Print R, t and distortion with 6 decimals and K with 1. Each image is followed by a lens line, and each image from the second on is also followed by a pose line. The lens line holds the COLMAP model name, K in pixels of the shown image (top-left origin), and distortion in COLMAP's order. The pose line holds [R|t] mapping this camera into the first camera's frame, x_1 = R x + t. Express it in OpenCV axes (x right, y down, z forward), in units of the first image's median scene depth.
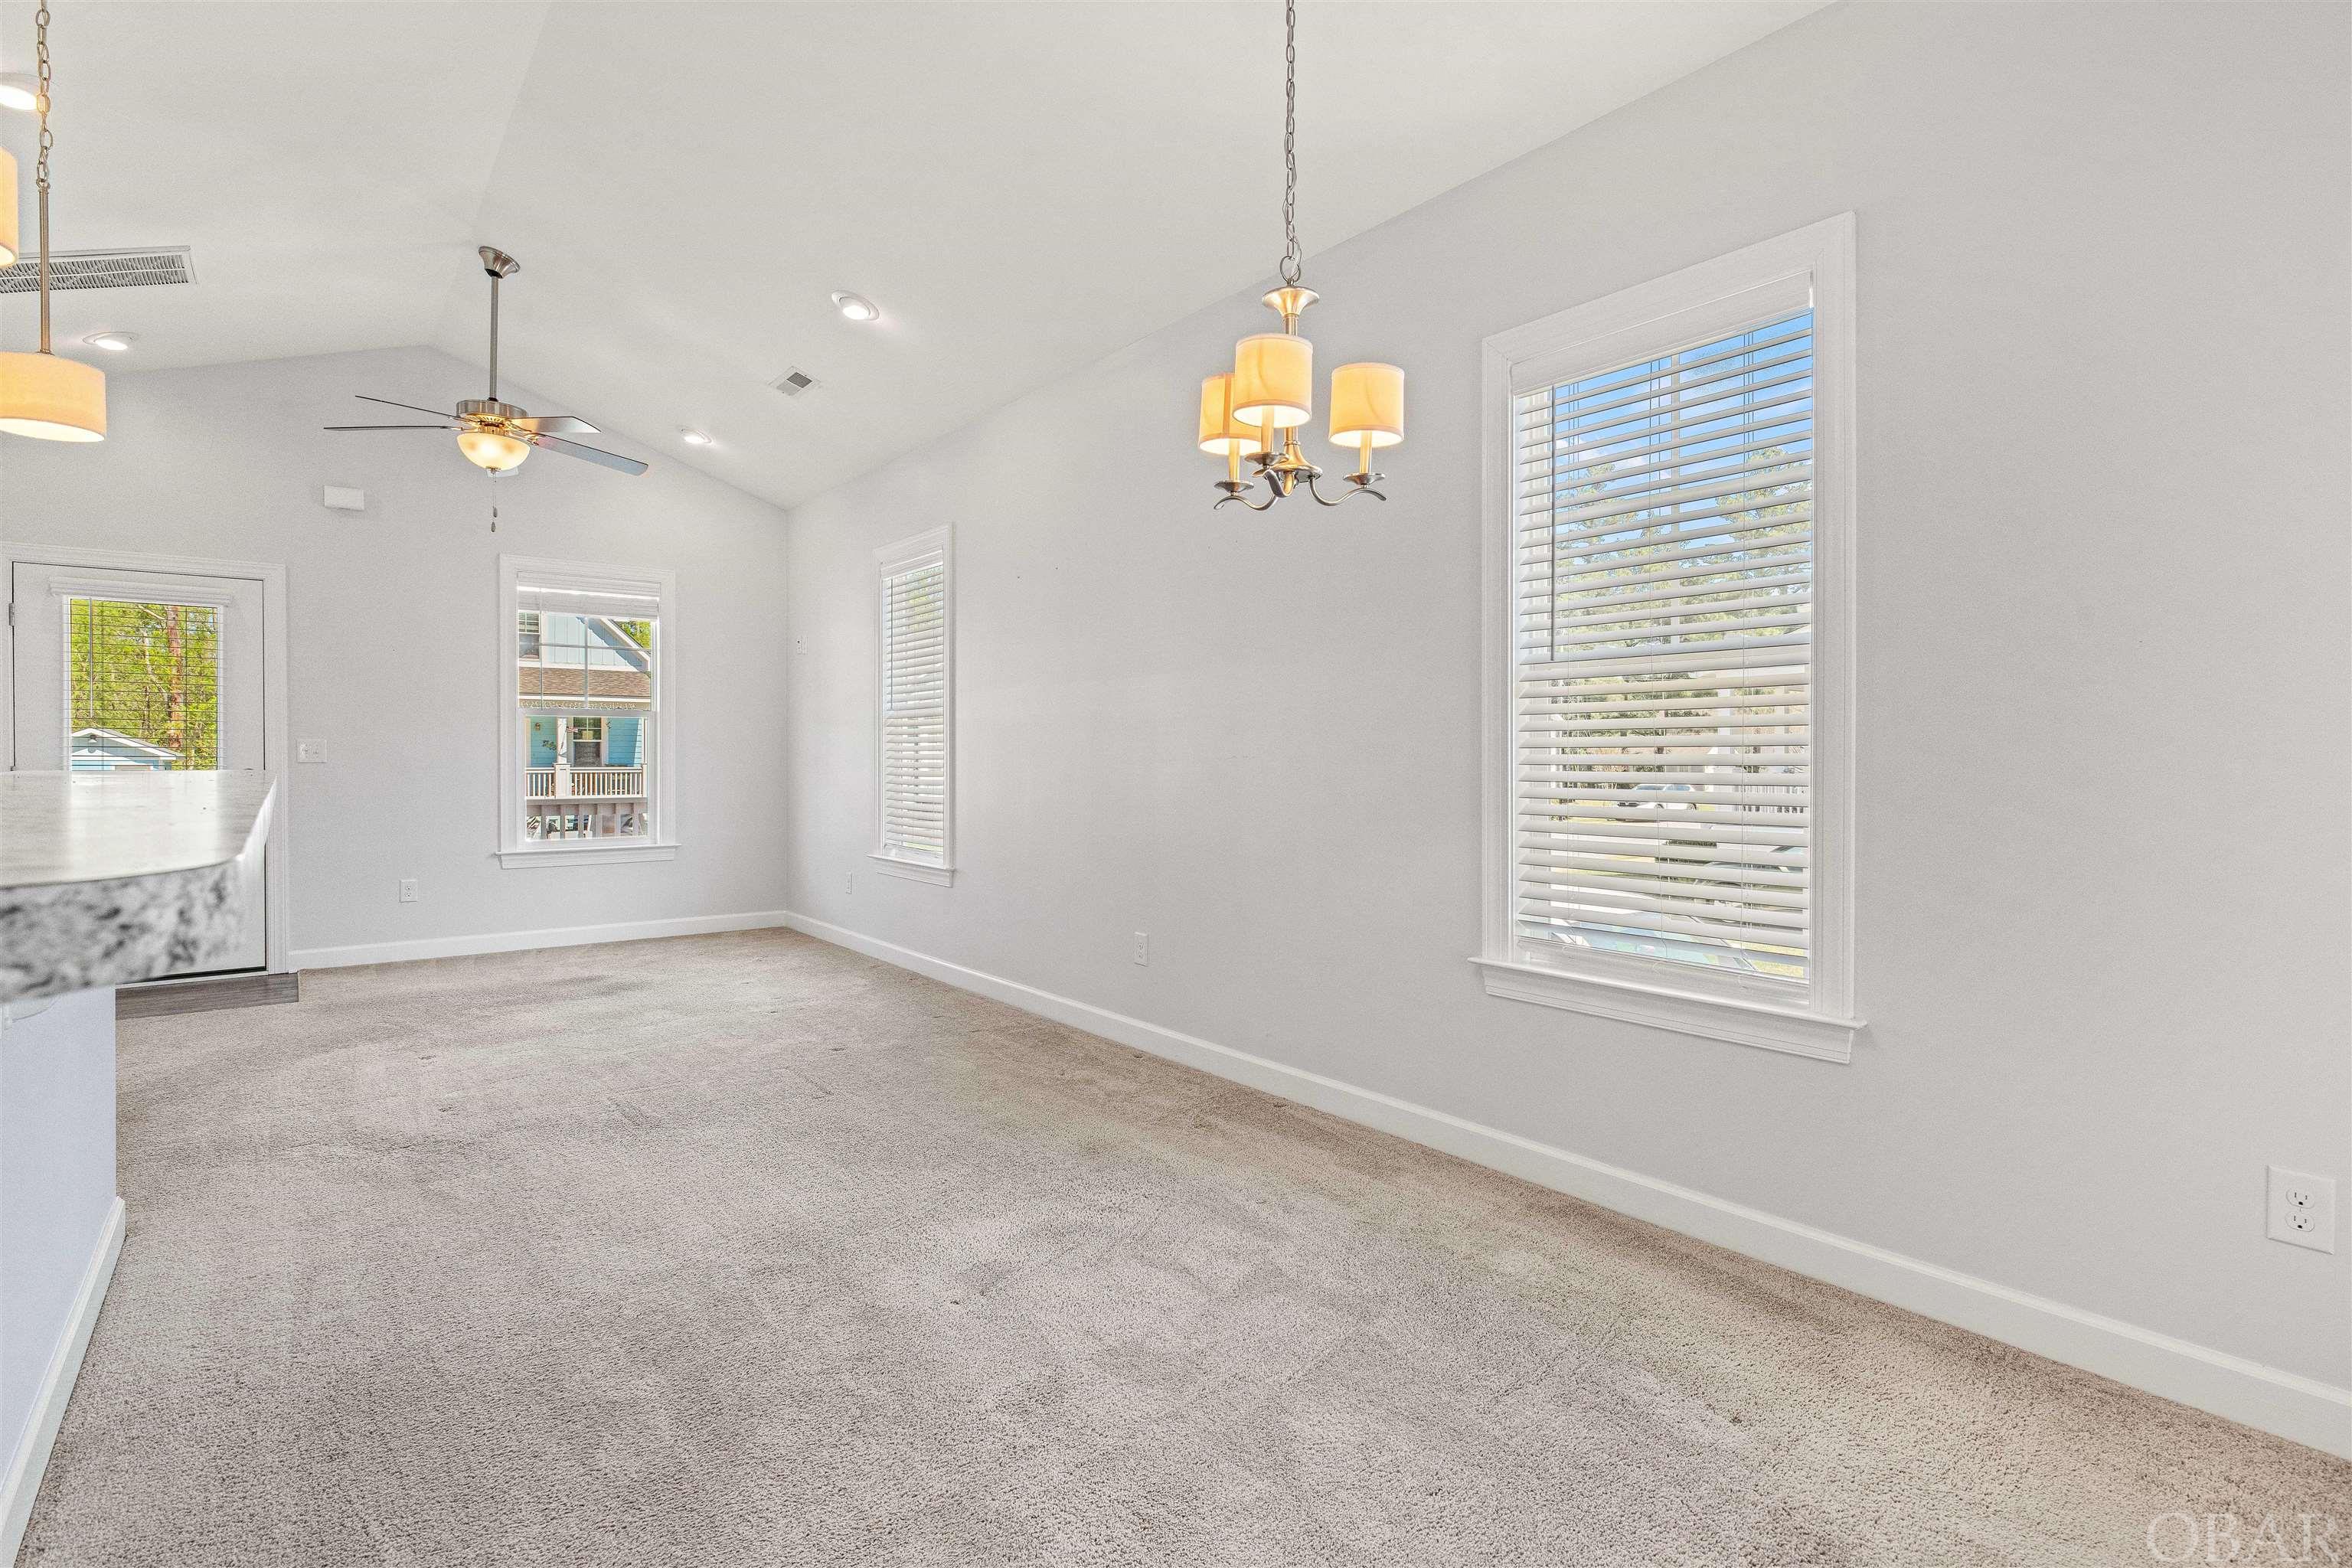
lens RADIAL K [[1147.0, 0, 1180.1], [0, 1147.0, 761.2], [0, 0, 1]] dist [-0.005485, -0.000355]
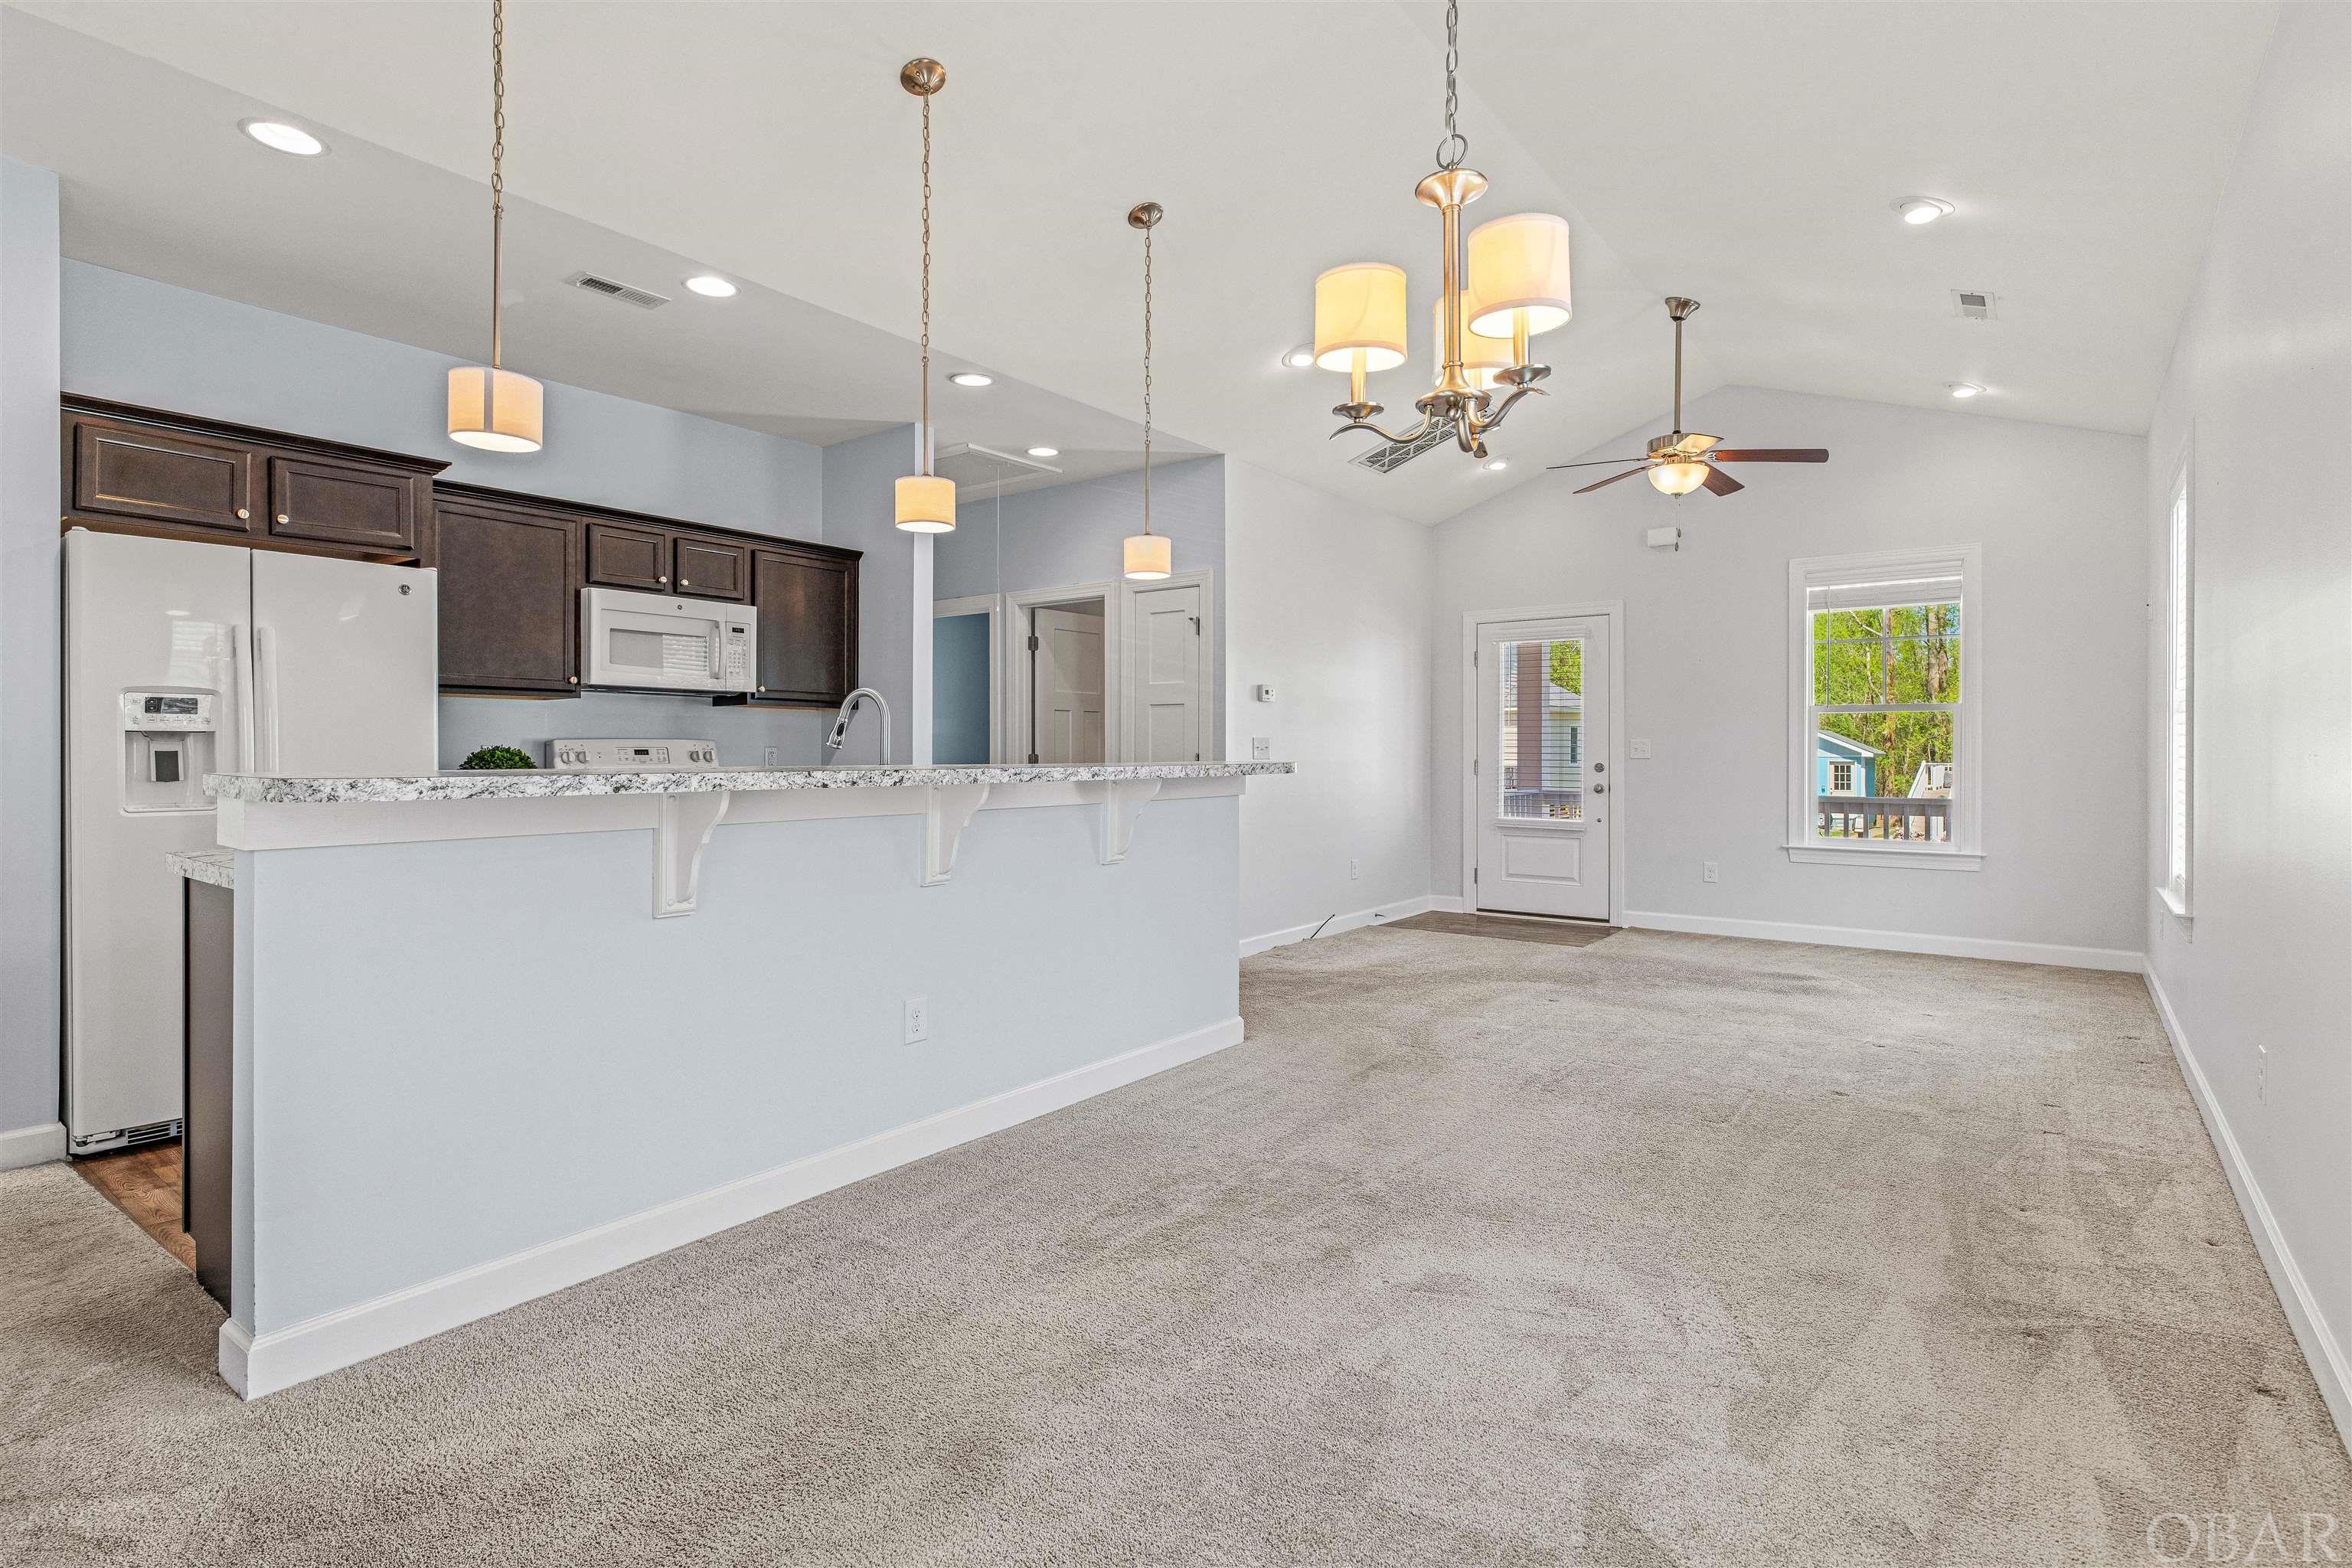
lens RADIAL K [[1144.6, 0, 1187.7], [0, 1144.6, 754.6], [0, 0, 1]] dist [0.002933, 0.000949]
pose [[0.255124, 0.002592, -0.966905, 0.354306], [-0.006629, 0.999978, 0.000931, -0.001272], [0.966885, 0.006172, 0.255136, 0.263141]]
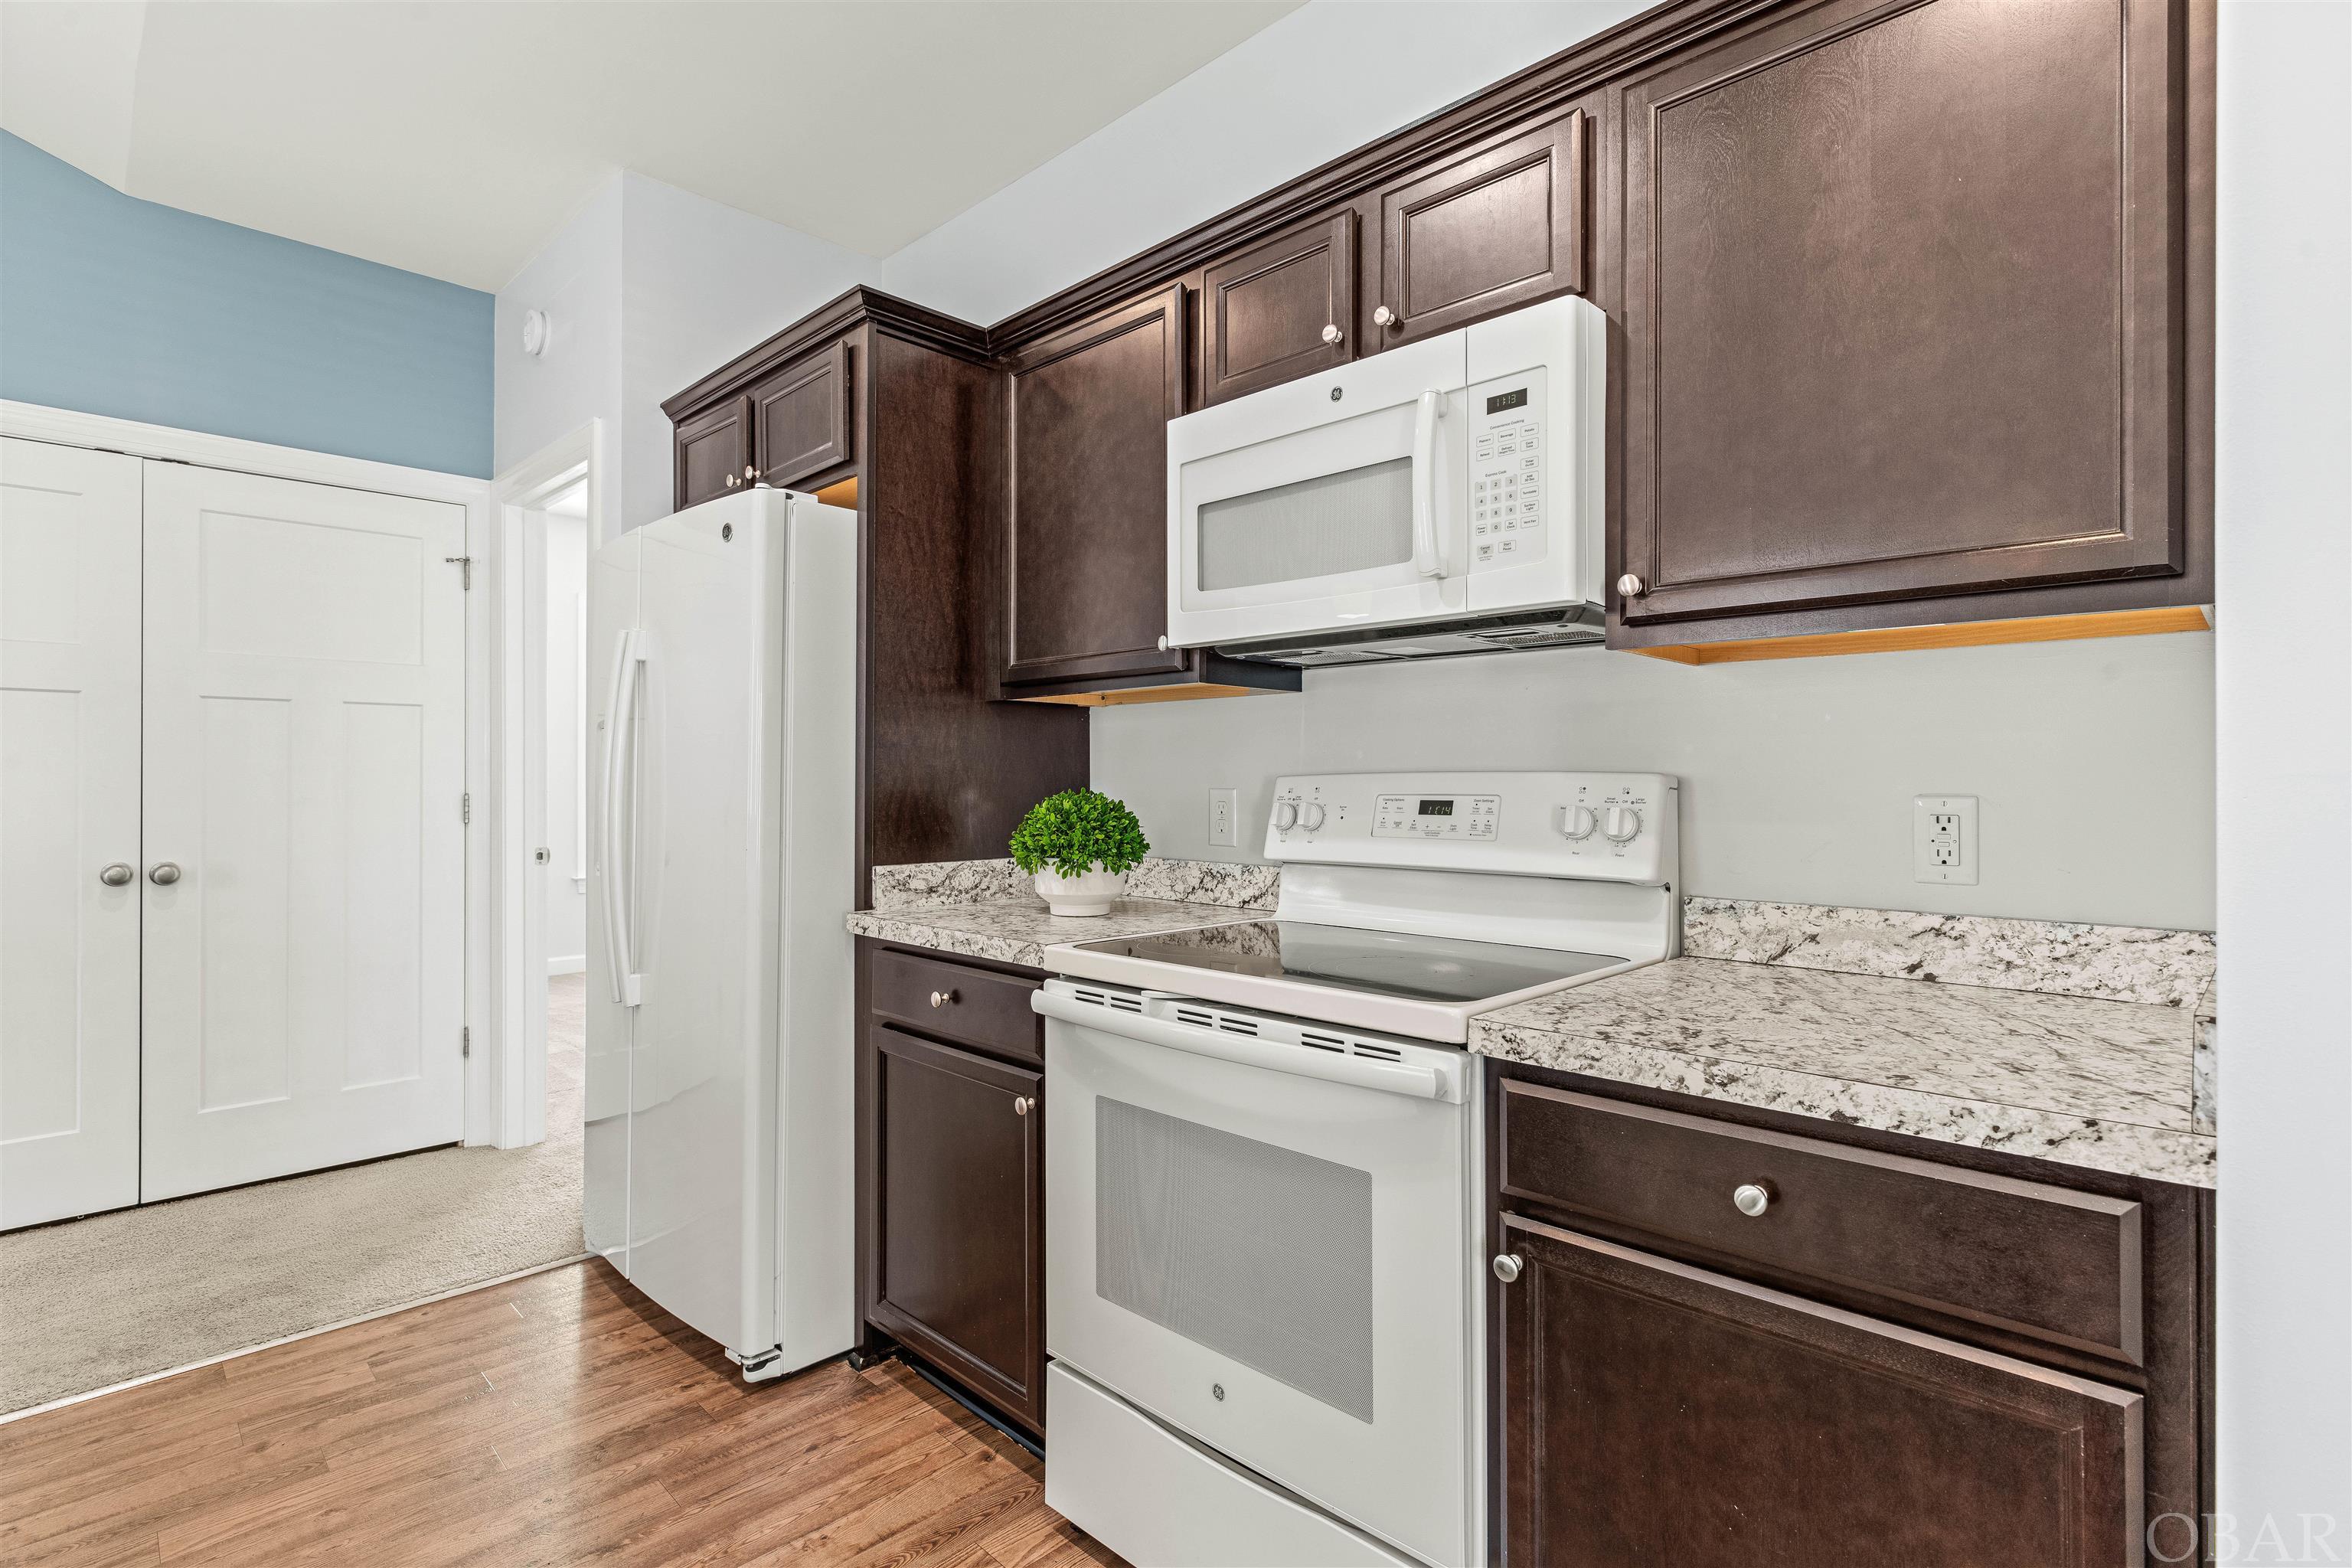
lens RADIAL K [[1138.4, 0, 1185.3], [0, 1138.4, 765.7], [0, 0, 1]] dist [-0.000297, 0.000098]
pose [[-0.992242, -0.001671, -0.124310, -0.621435], [-0.000950, 0.999982, -0.005861, -0.010953], [0.124317, -0.005698, -0.992226, 0.422645]]
